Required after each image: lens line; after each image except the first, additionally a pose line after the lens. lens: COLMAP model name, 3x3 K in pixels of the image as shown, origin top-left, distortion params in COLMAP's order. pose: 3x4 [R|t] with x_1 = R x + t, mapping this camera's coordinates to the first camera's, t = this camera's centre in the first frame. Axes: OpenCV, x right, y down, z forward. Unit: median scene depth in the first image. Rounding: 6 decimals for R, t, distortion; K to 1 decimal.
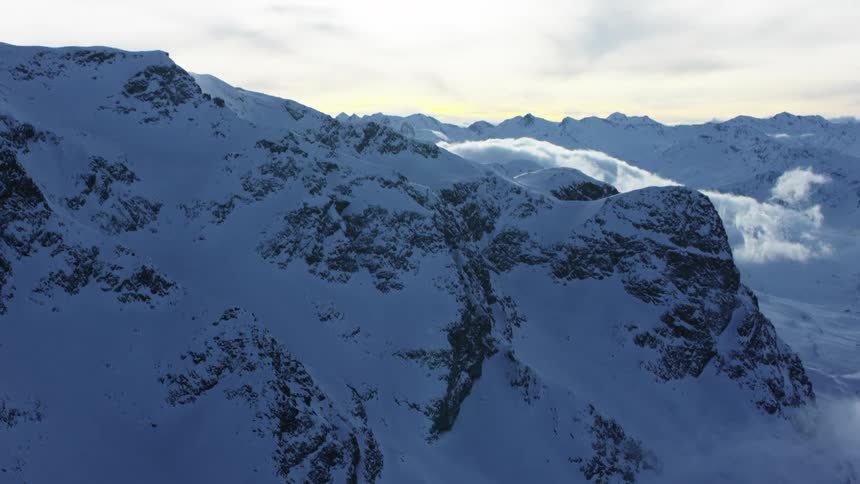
lens RADIAL K [[1426.6, 0, 429.7], [0, 1426.6, 244.6], [0, 0, 1]] dist [-0.191105, 0.000000]
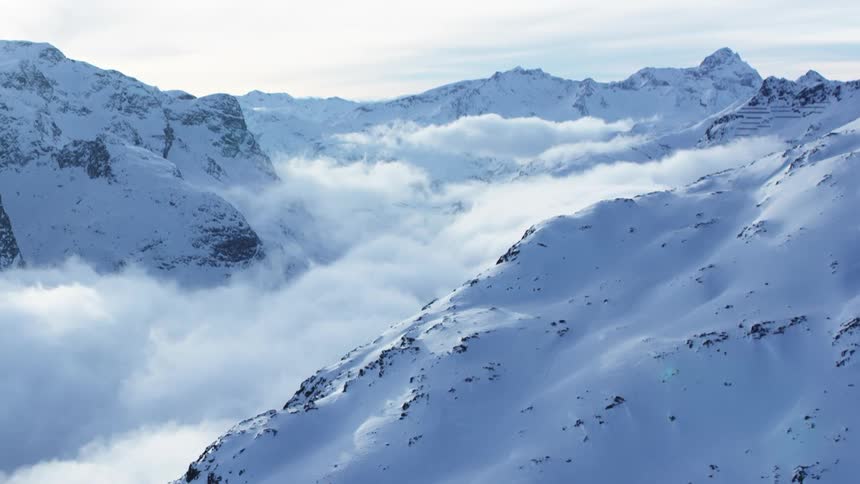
lens RADIAL K [[1426.6, 0, 430.1], [0, 1426.6, 241.4], [0, 0, 1]] dist [-0.191105, 0.000000]
pose [[0.932835, -0.025553, 0.359395, -0.502372], [0.022232, 0.999663, 0.013371, 0.243678], [-0.359616, -0.004483, 0.933090, -1.921874]]
